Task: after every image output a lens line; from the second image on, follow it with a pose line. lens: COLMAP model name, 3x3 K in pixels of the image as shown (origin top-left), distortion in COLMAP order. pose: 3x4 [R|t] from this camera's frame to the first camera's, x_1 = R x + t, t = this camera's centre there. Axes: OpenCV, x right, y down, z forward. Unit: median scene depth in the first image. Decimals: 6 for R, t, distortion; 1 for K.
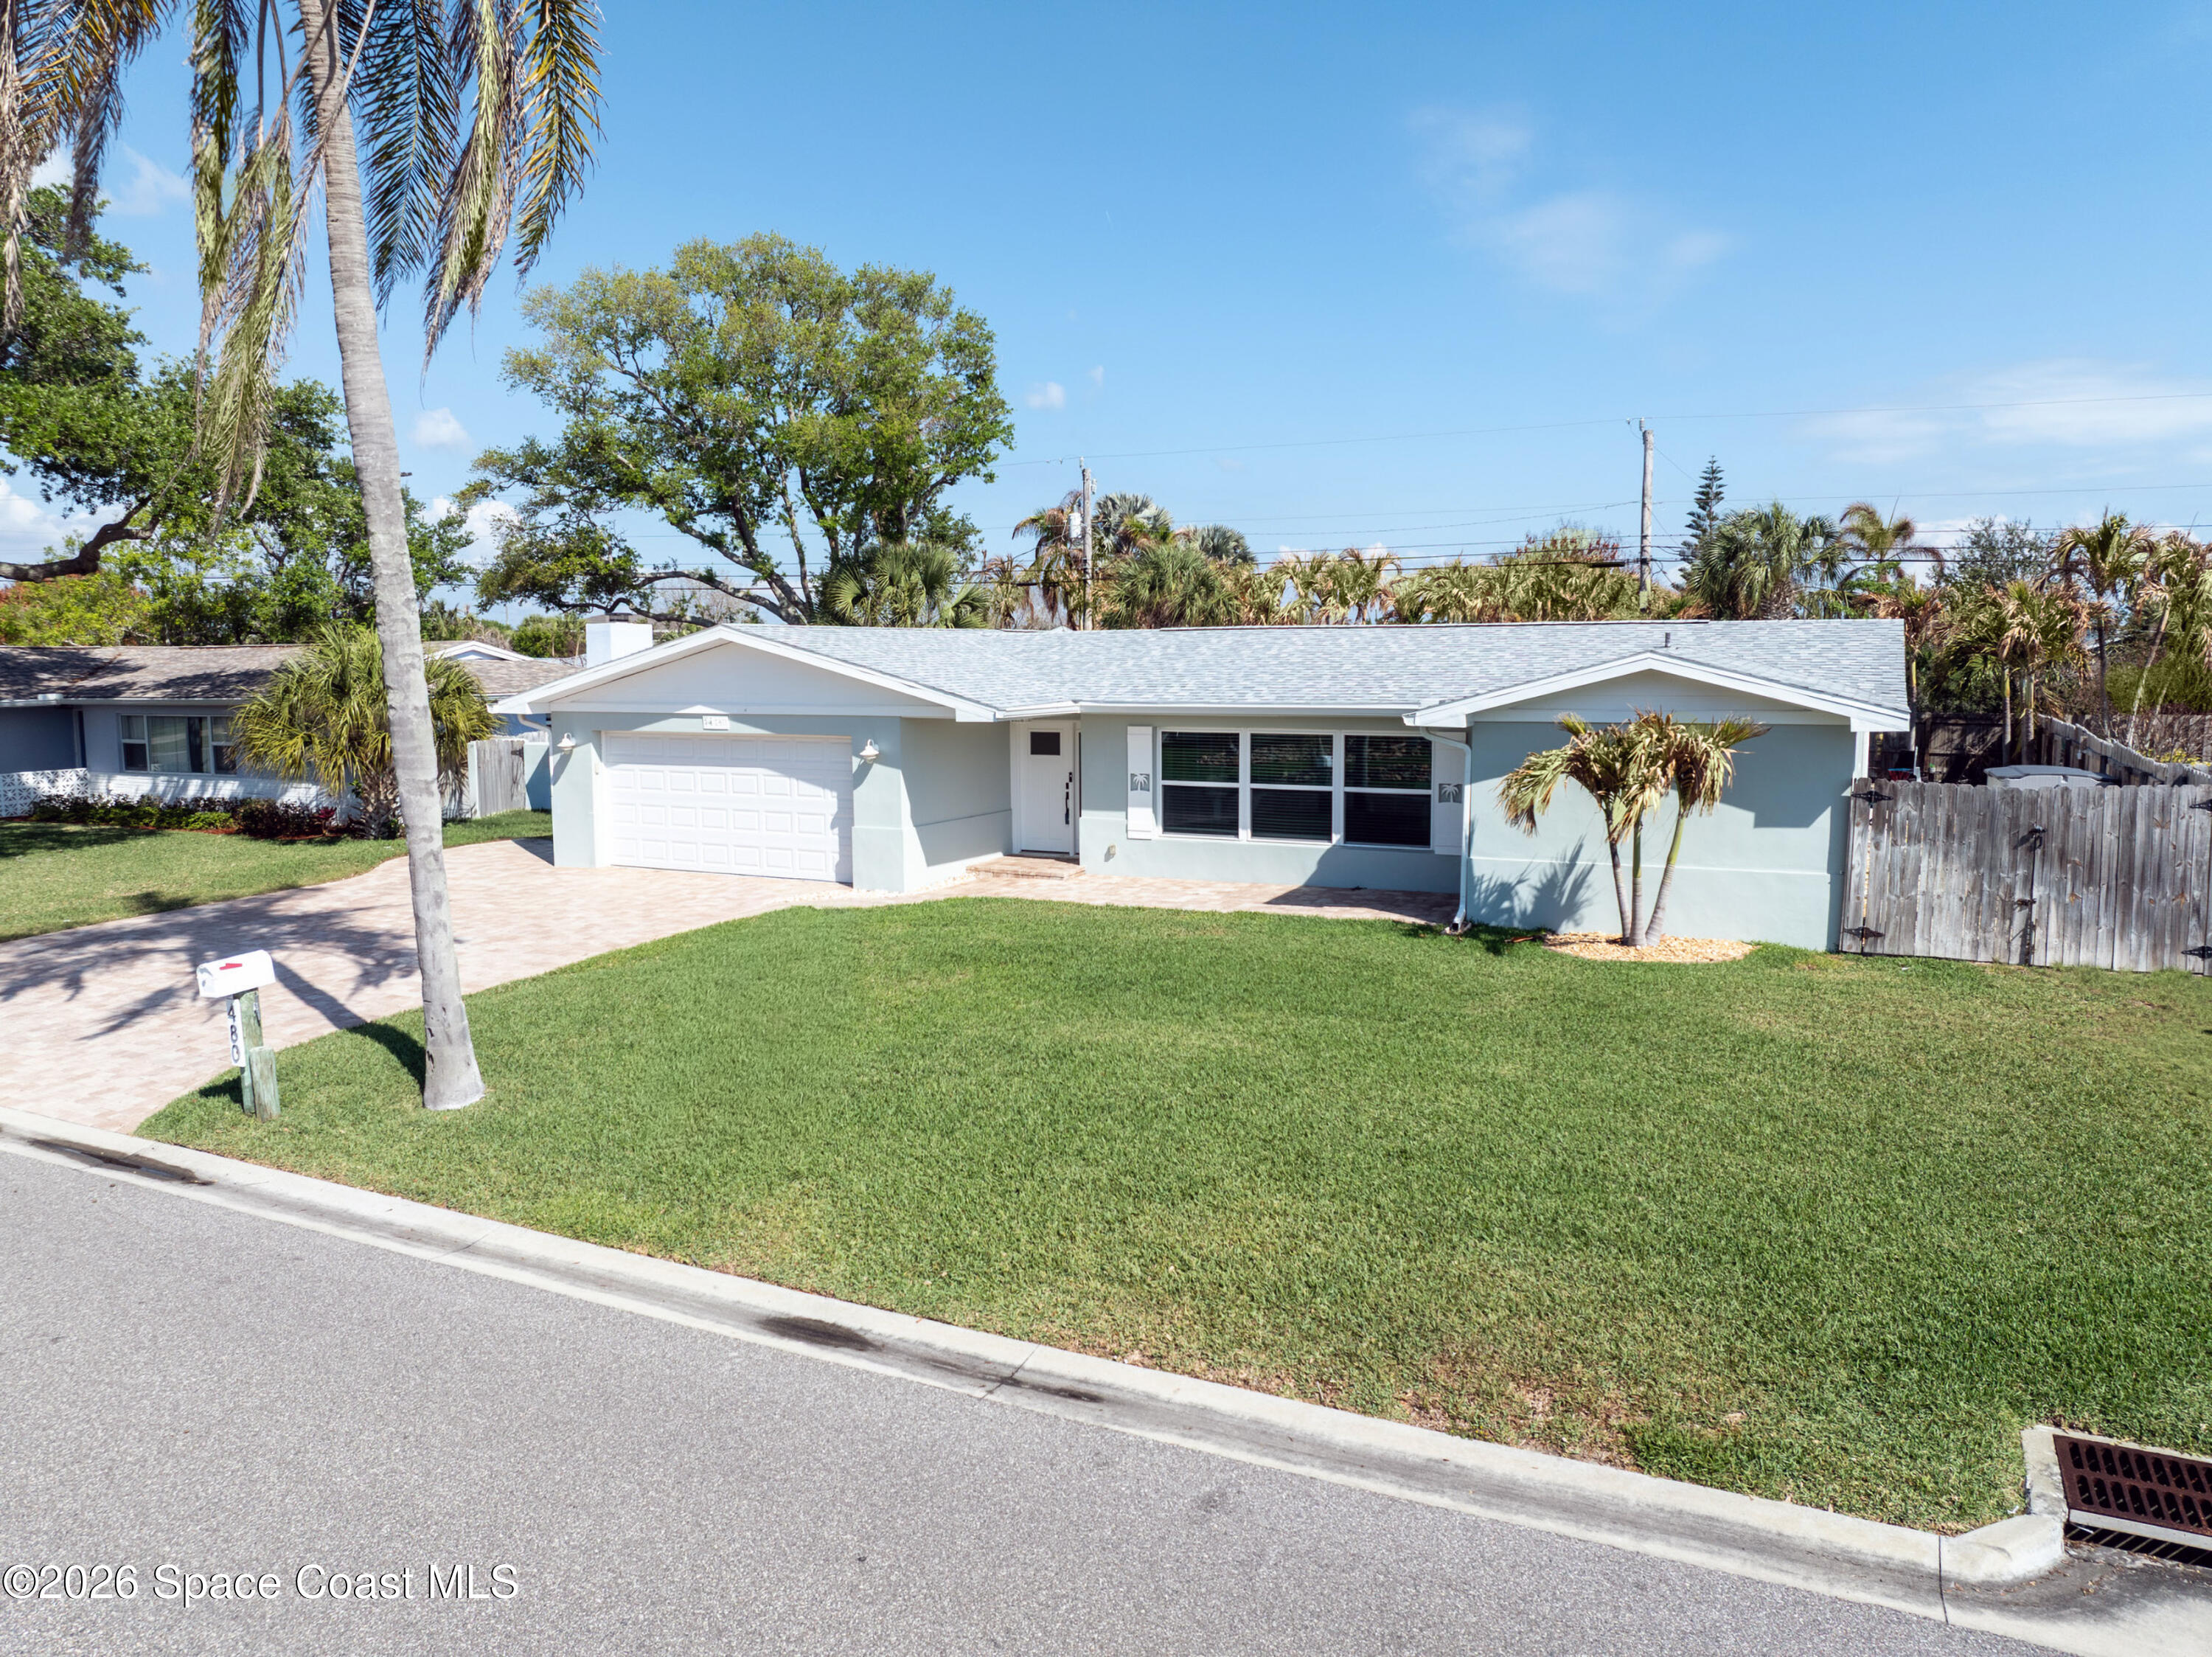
lens RADIAL K [[1544.7, 0, 1106.3], [0, 1544.7, 827.2], [0, 0, 1]] dist [-0.026355, -0.008919]
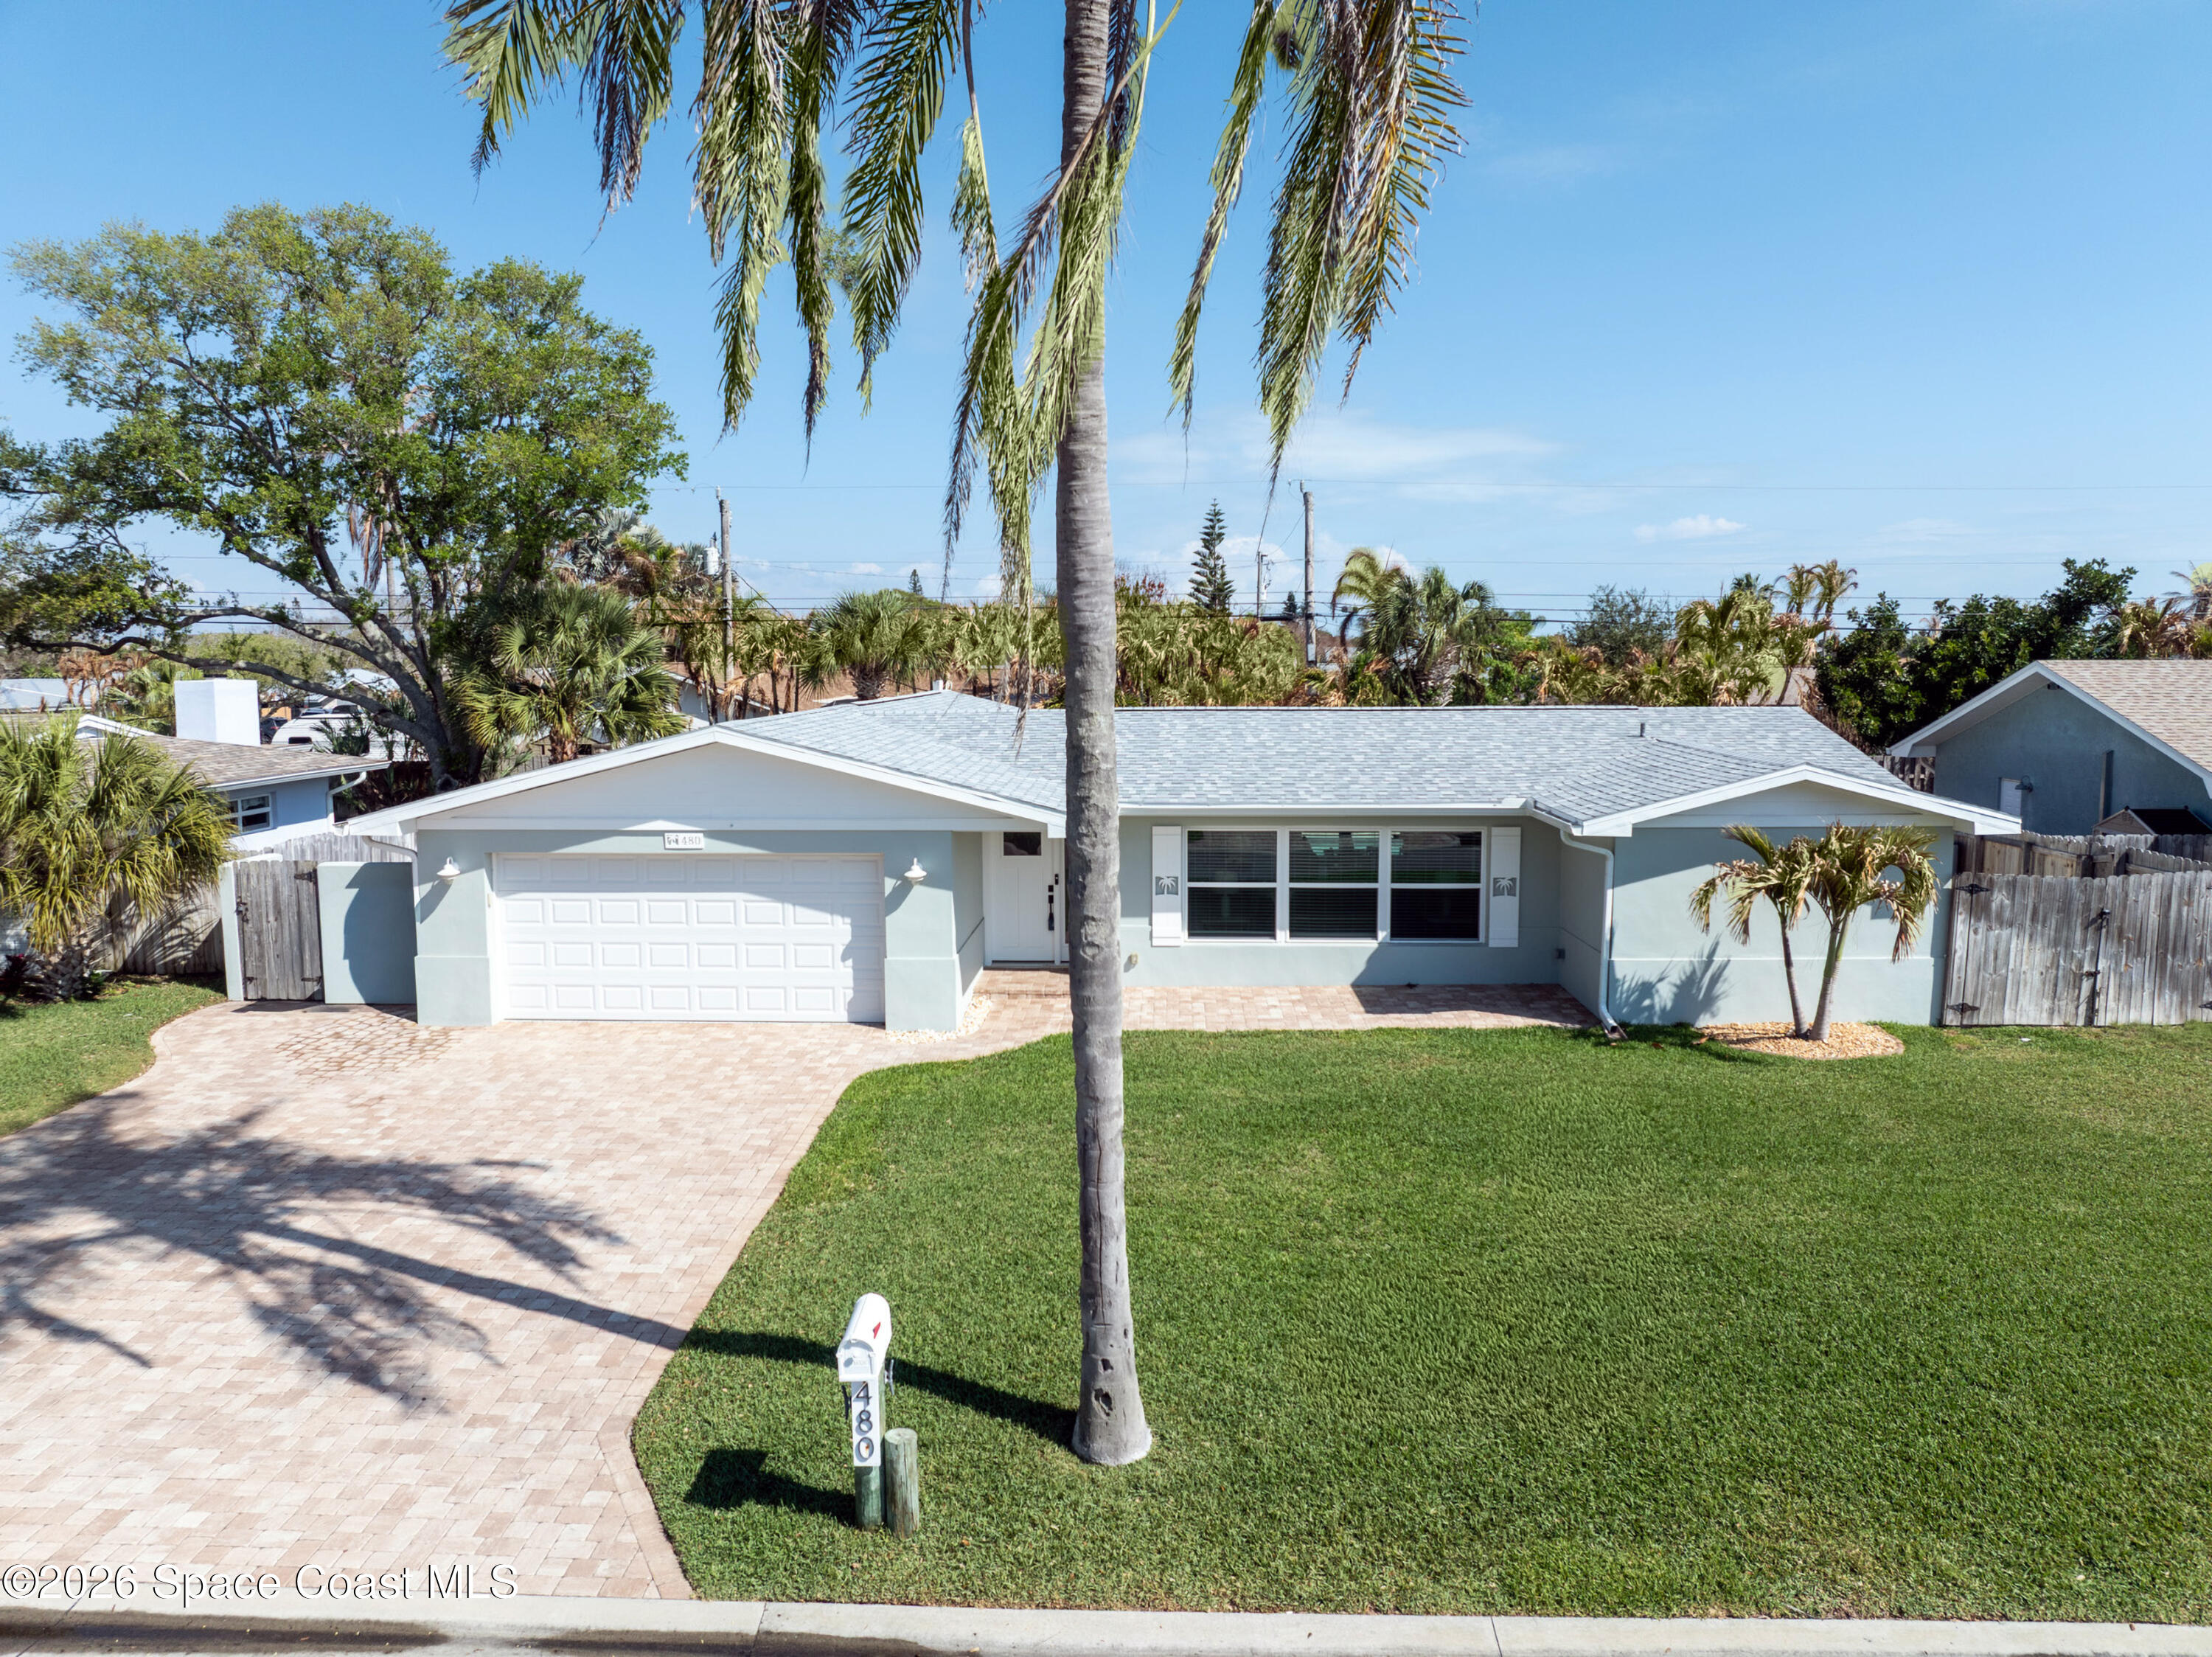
lens RADIAL K [[1544.7, 0, 1106.6], [0, 1544.7, 824.5], [0, 0, 1]] dist [-0.026355, -0.008919]
pose [[0.911564, -0.041531, 0.409056, -0.408331], [0.043643, 0.999038, 0.004175, -0.074550], [-0.408836, 0.014046, 0.912500, 0.167661]]
